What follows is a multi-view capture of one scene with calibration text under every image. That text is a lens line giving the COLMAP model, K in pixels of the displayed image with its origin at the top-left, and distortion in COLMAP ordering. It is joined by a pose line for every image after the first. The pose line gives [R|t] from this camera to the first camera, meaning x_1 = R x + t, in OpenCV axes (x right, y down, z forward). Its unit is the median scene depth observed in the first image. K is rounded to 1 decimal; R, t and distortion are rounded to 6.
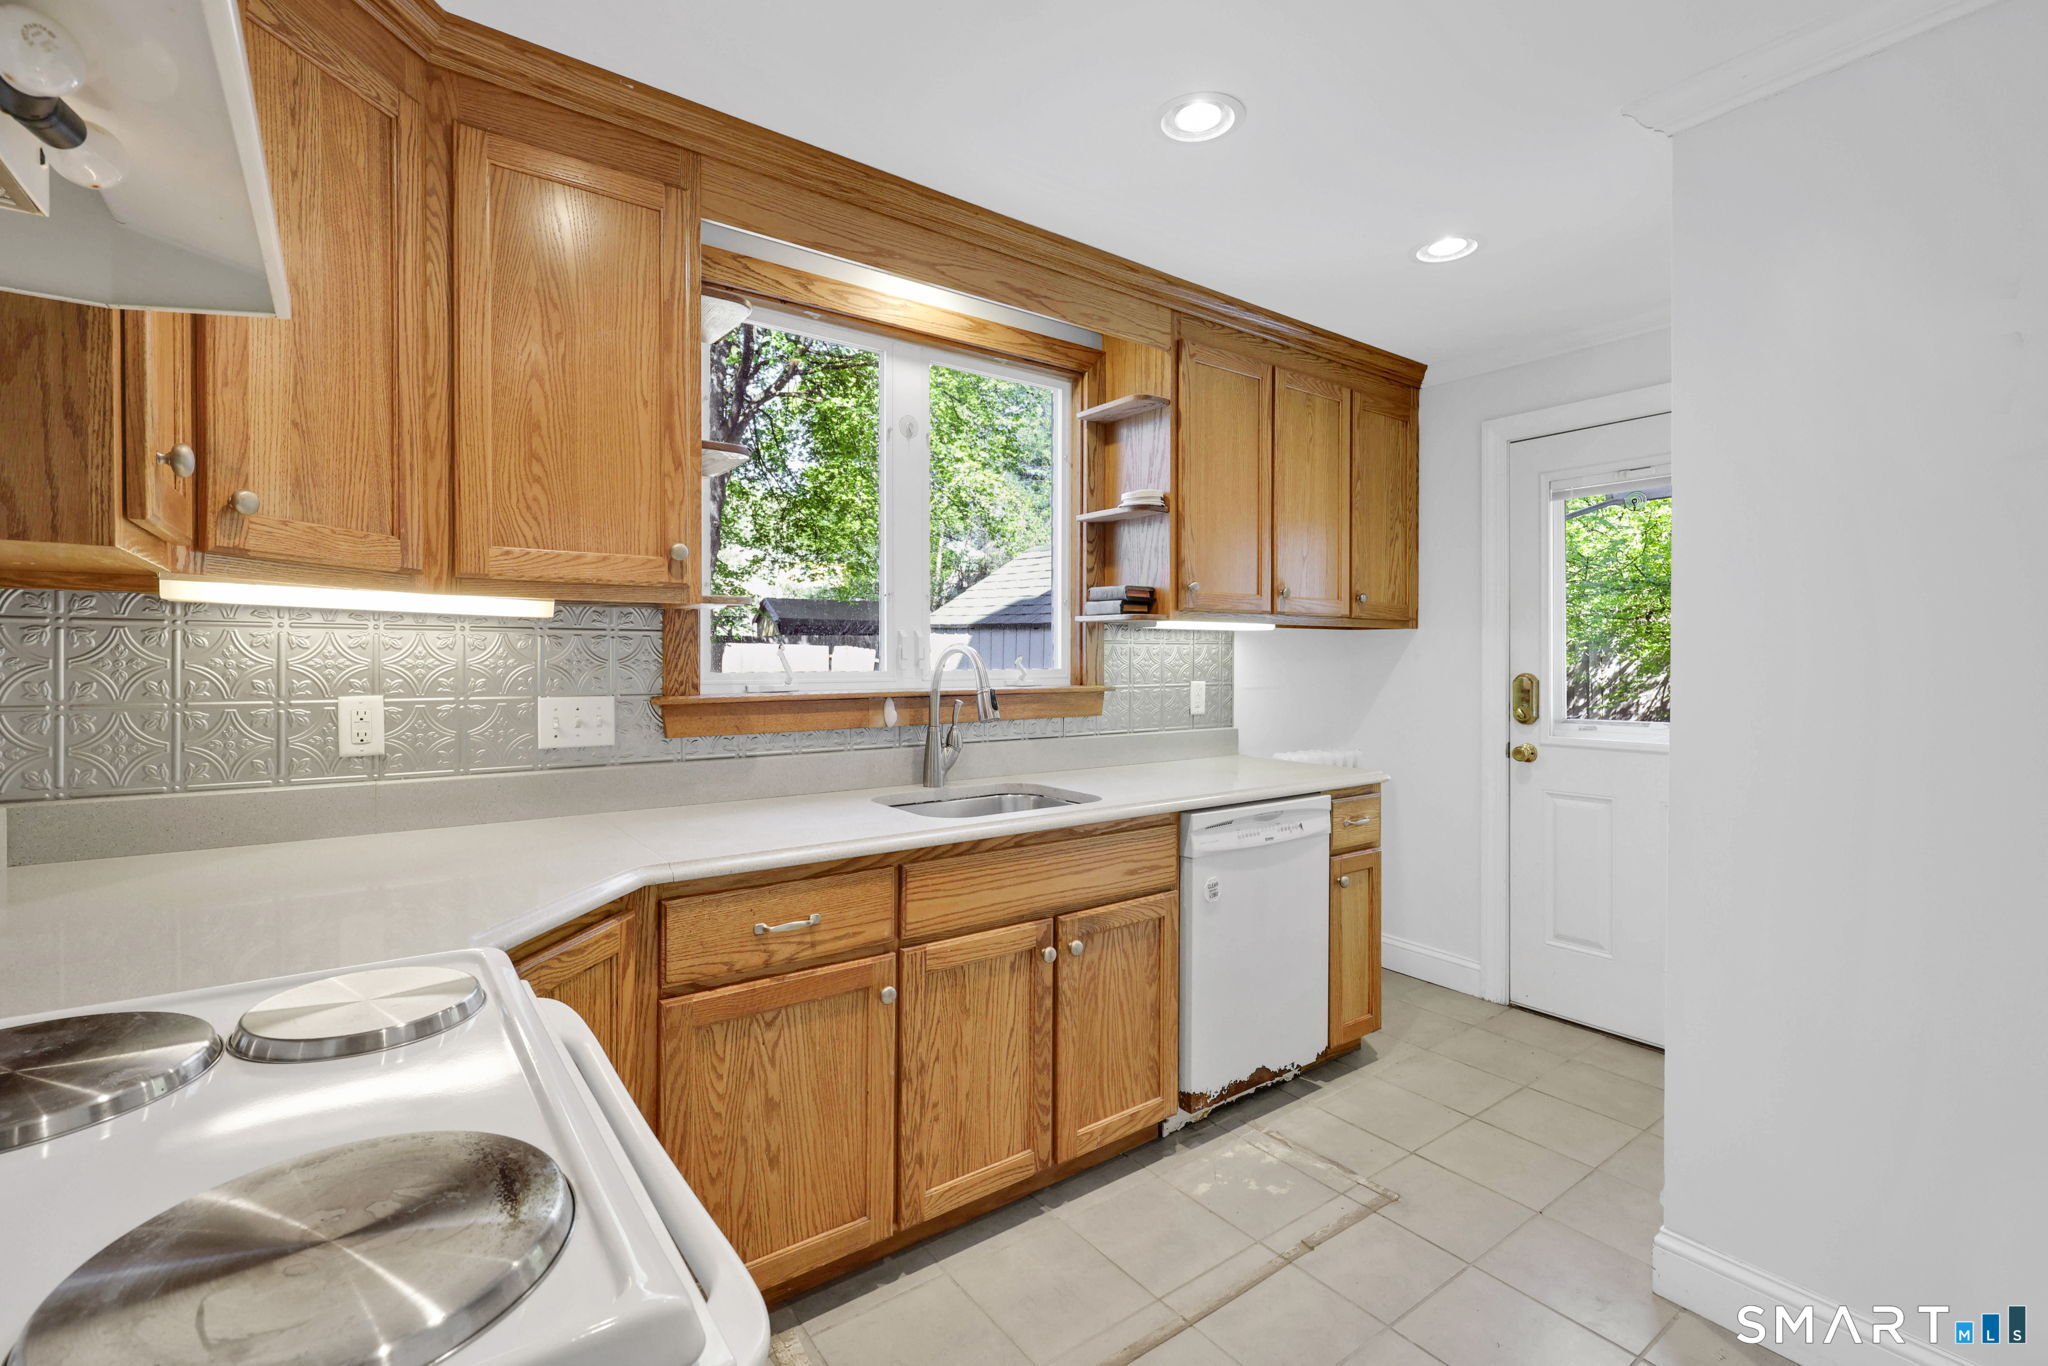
lens RADIAL K [[937.2, 0, 1021.4], [0, 937.2, 662.5], [0, 0, 1]] dist [-0.000528, -0.000330]
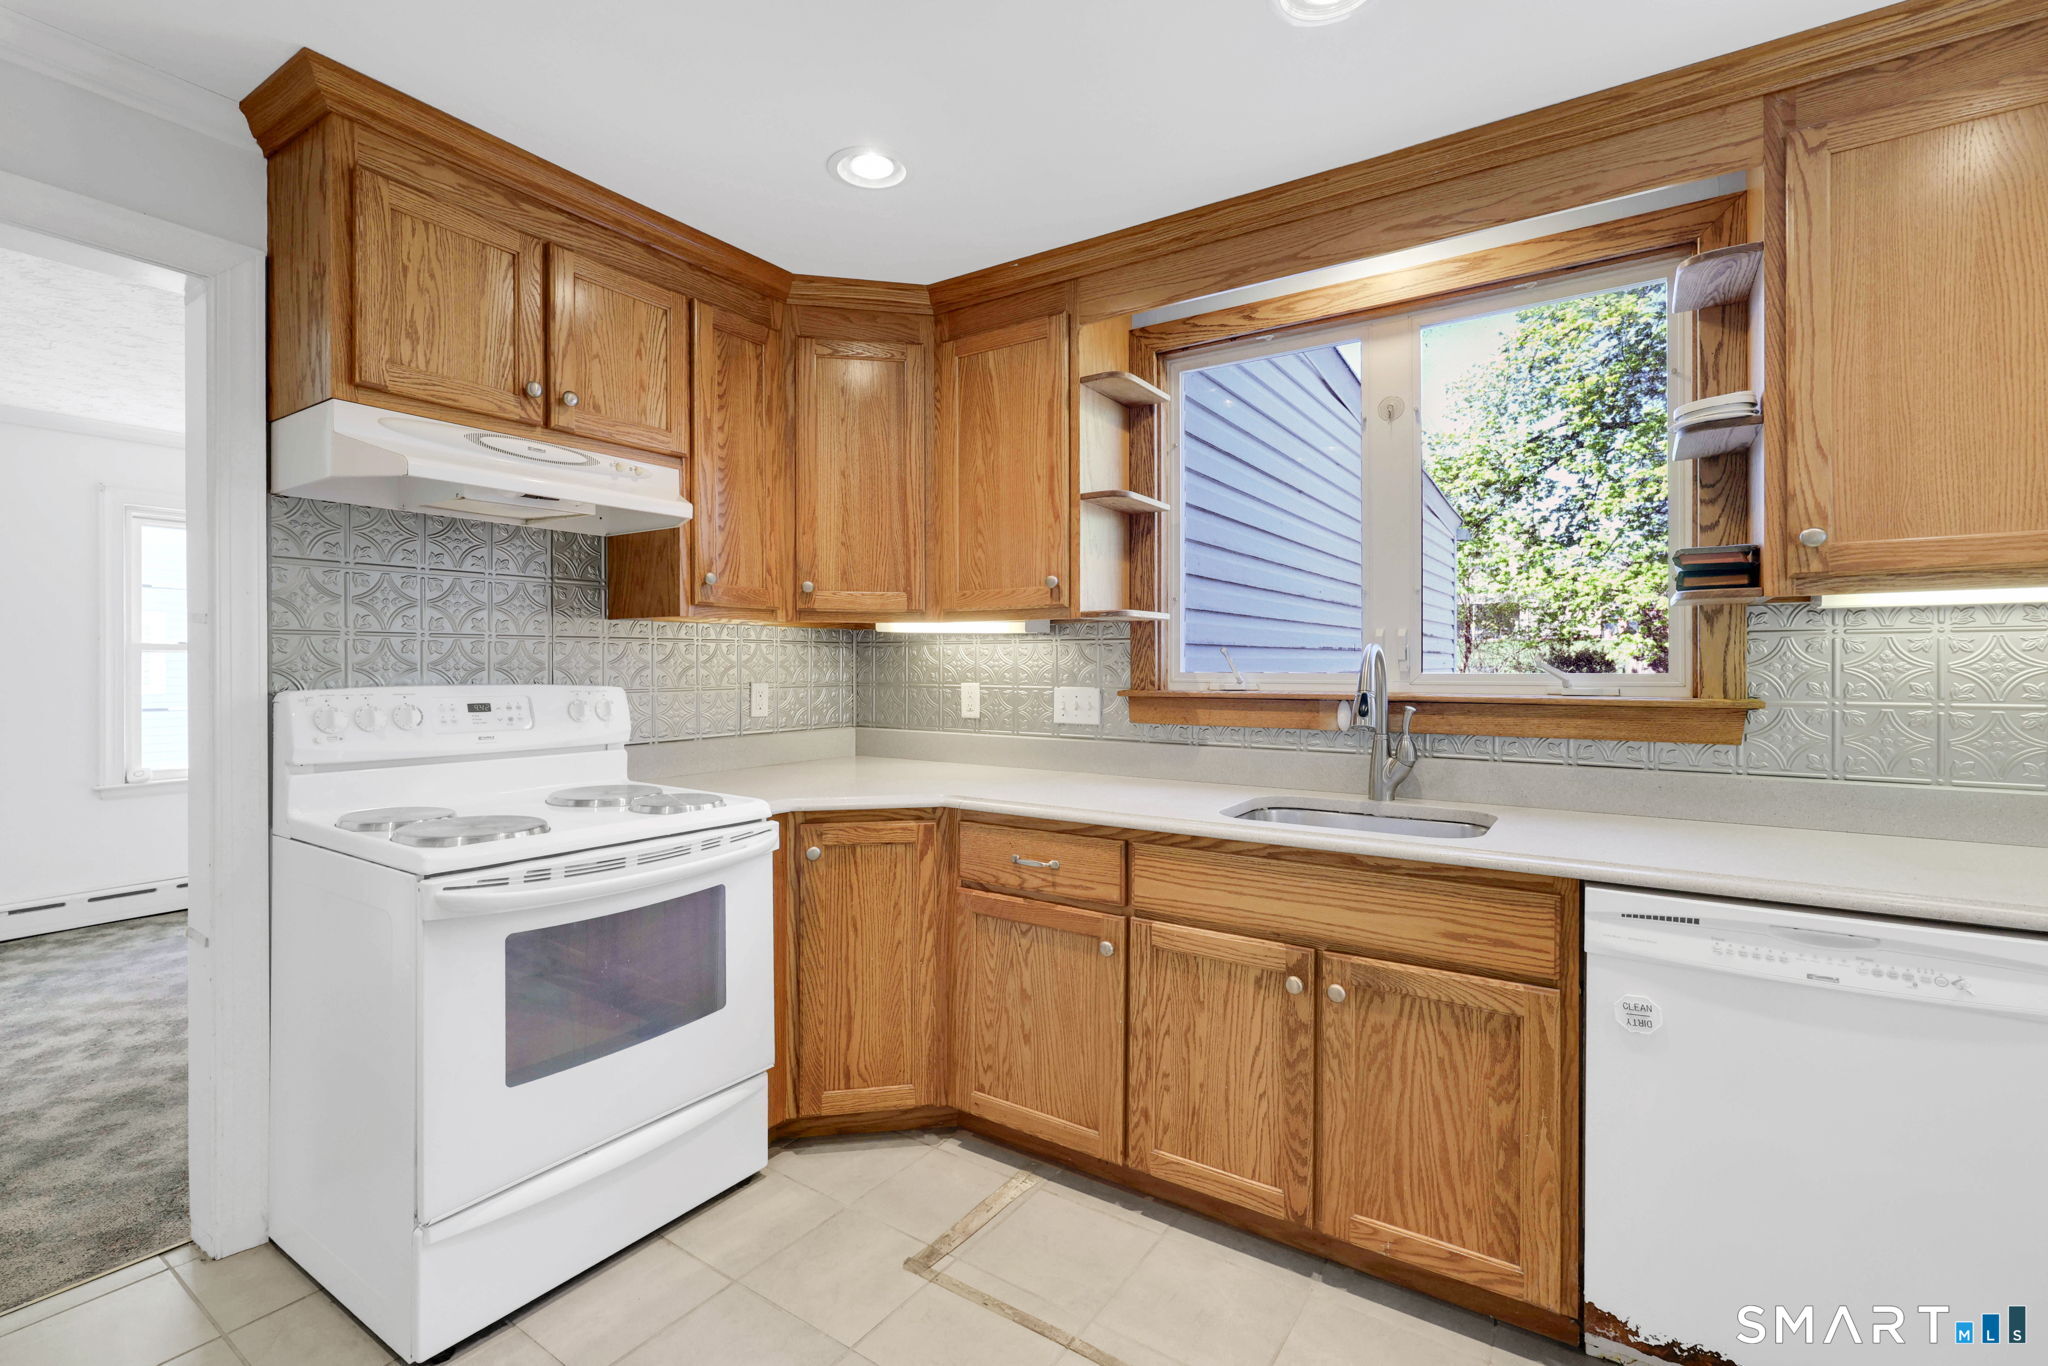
lens RADIAL K [[903.9, 0, 980.3], [0, 903.9, 663.2], [0, 0, 1]] dist [0.000682, 0.000264]
pose [[0.319153, -0.003565, -0.947696, 0.801660], [-0.006063, 0.999965, -0.005804, 0.008646], [0.947684, 0.007598, 0.319121, 0.455345]]
